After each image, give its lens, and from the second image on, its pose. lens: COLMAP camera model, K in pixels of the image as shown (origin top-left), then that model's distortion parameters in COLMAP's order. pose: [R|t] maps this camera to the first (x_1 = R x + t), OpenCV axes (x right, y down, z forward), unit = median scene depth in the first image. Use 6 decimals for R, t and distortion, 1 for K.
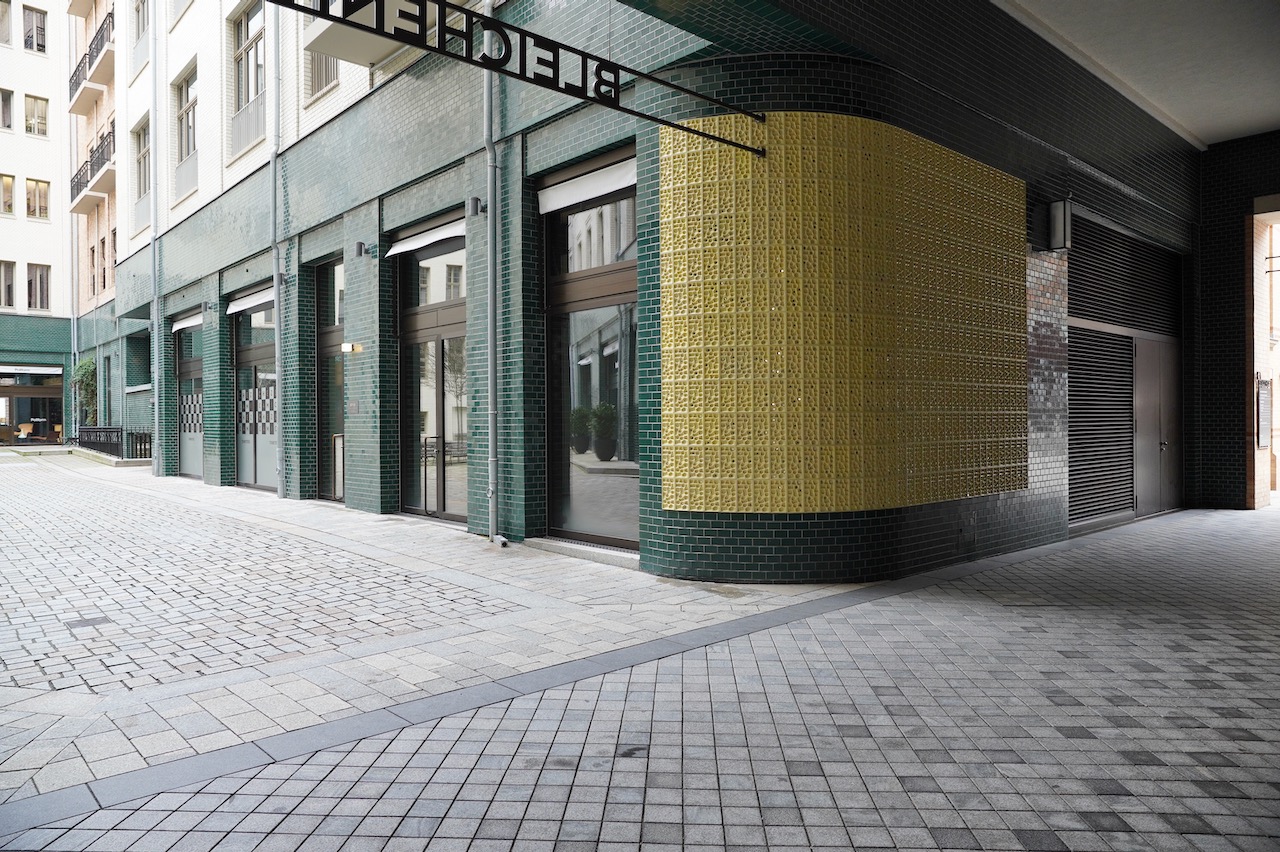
lens RADIAL K [[849.0, 0, 638.4], [0, 849.0, 419.7], [0, 0, 1]] dist [-0.046081, 0.046394]
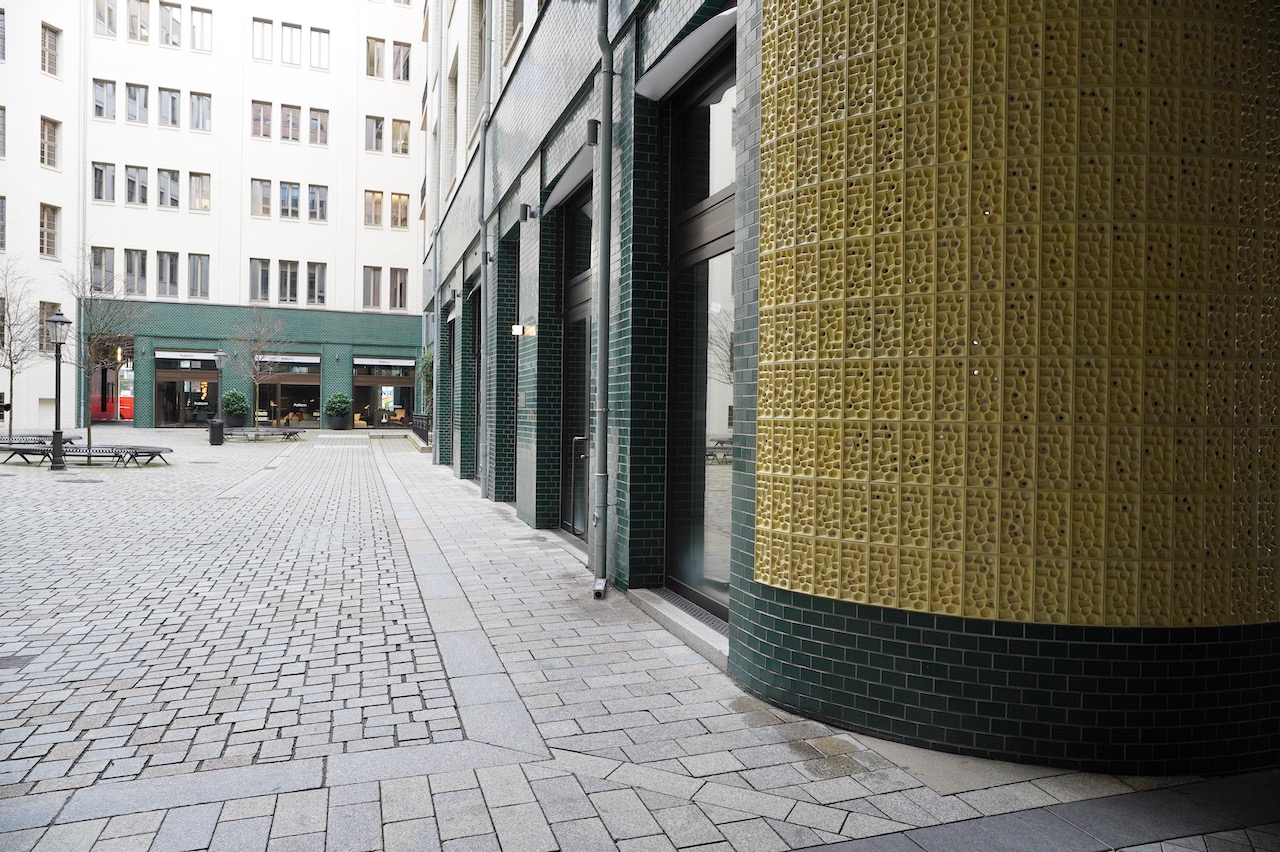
lens RADIAL K [[849.0, 0, 638.4], [0, 849.0, 419.7], [0, 0, 1]] dist [-0.046081, 0.046394]
pose [[0.914974, 0.022649, -0.402876, 0.193101], [-0.019232, 0.999737, 0.012525, -0.012622], [0.403053, -0.003712, 0.915169, 0.437354]]
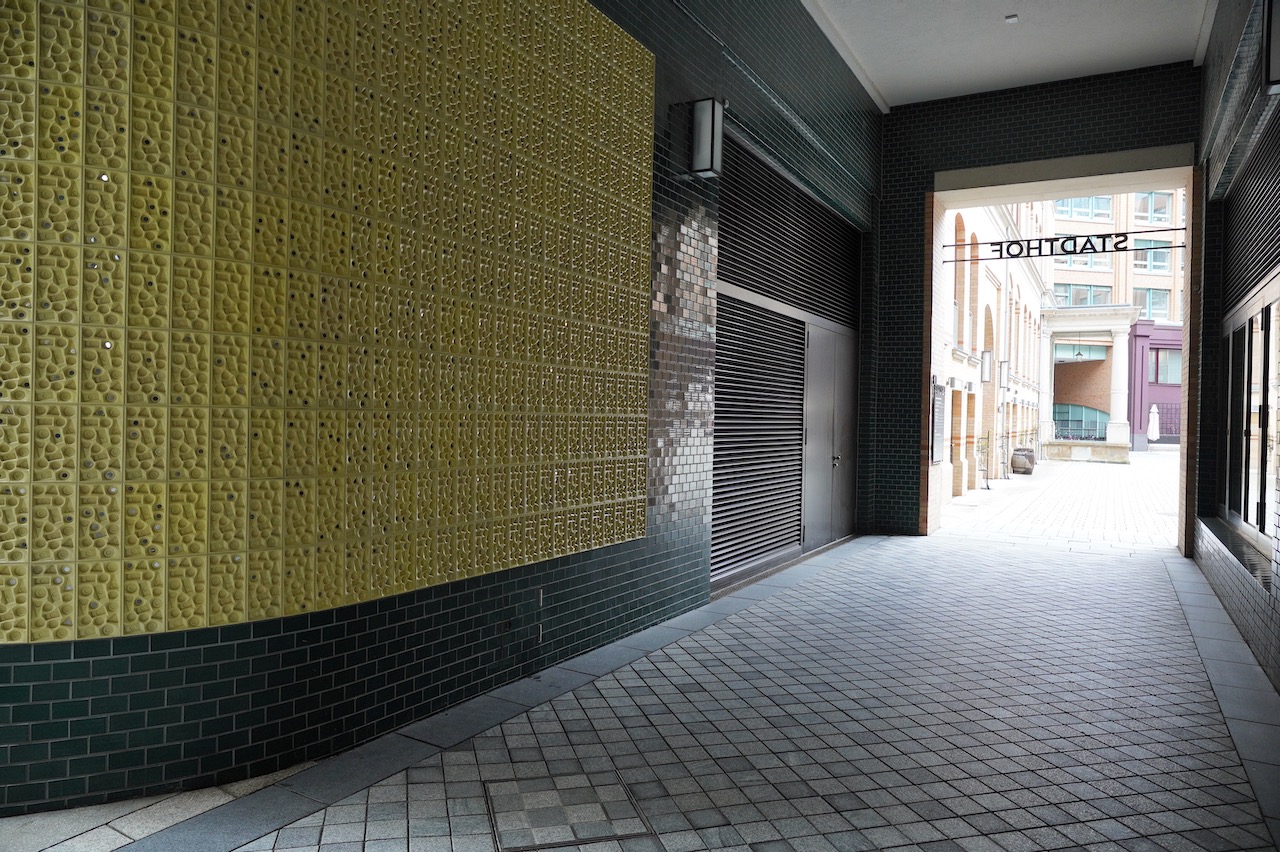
lens RADIAL K [[848.3, 0, 640.0], [0, 848.3, 426.0], [0, 0, 1]] dist [-0.038509, 0.038789]
pose [[0.946878, 0.019731, 0.320986, 0.316059], [-0.023187, 0.999707, 0.006946, -0.007026], [-0.320755, -0.014020, 0.947058, 0.496144]]
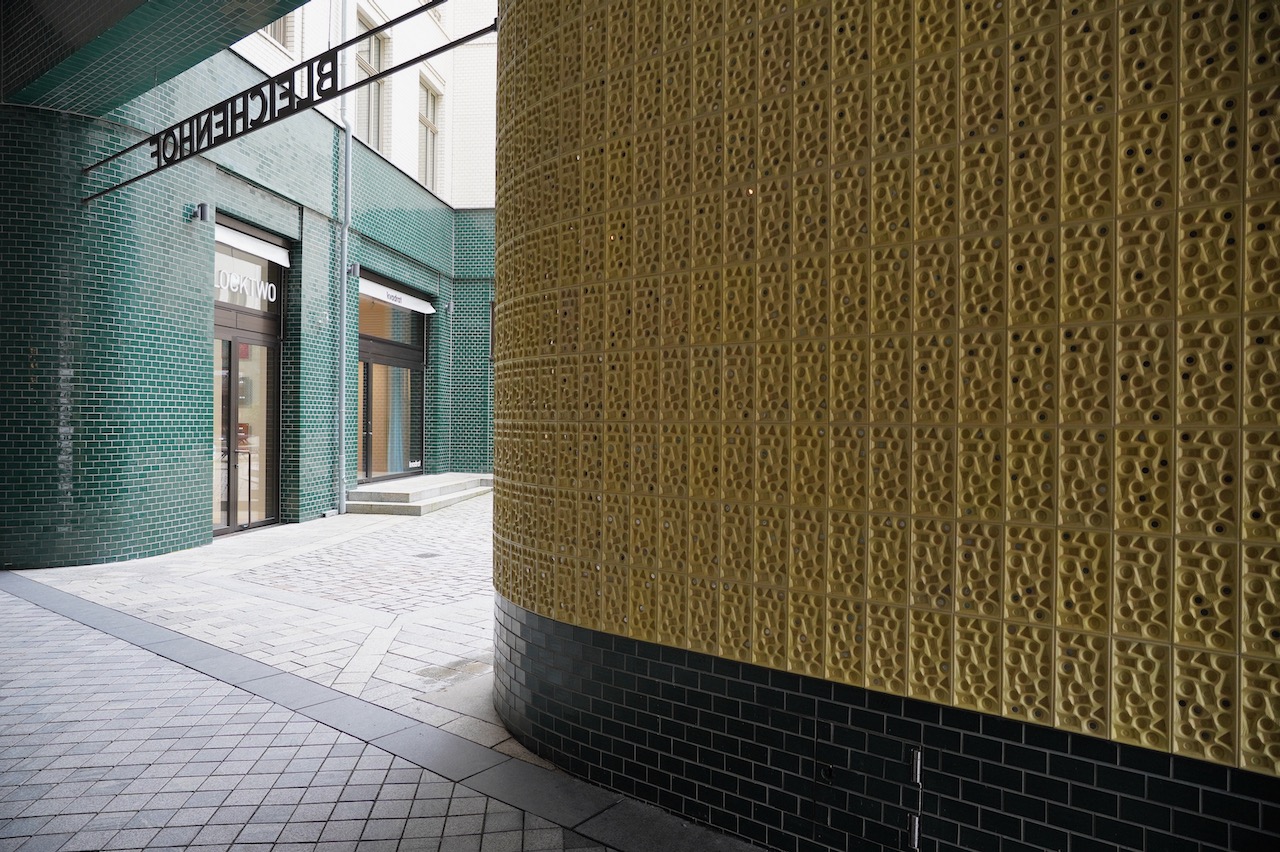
lens RADIAL K [[849.0, 0, 638.4], [0, 849.0, 419.7], [0, 0, 1]] dist [-0.046081, 0.046394]
pose [[0.169325, 0.006922, -0.985536, 0.786240], [-0.011903, 0.999917, 0.004978, -0.013194], [0.985488, 0.010888, 0.169394, 0.967415]]
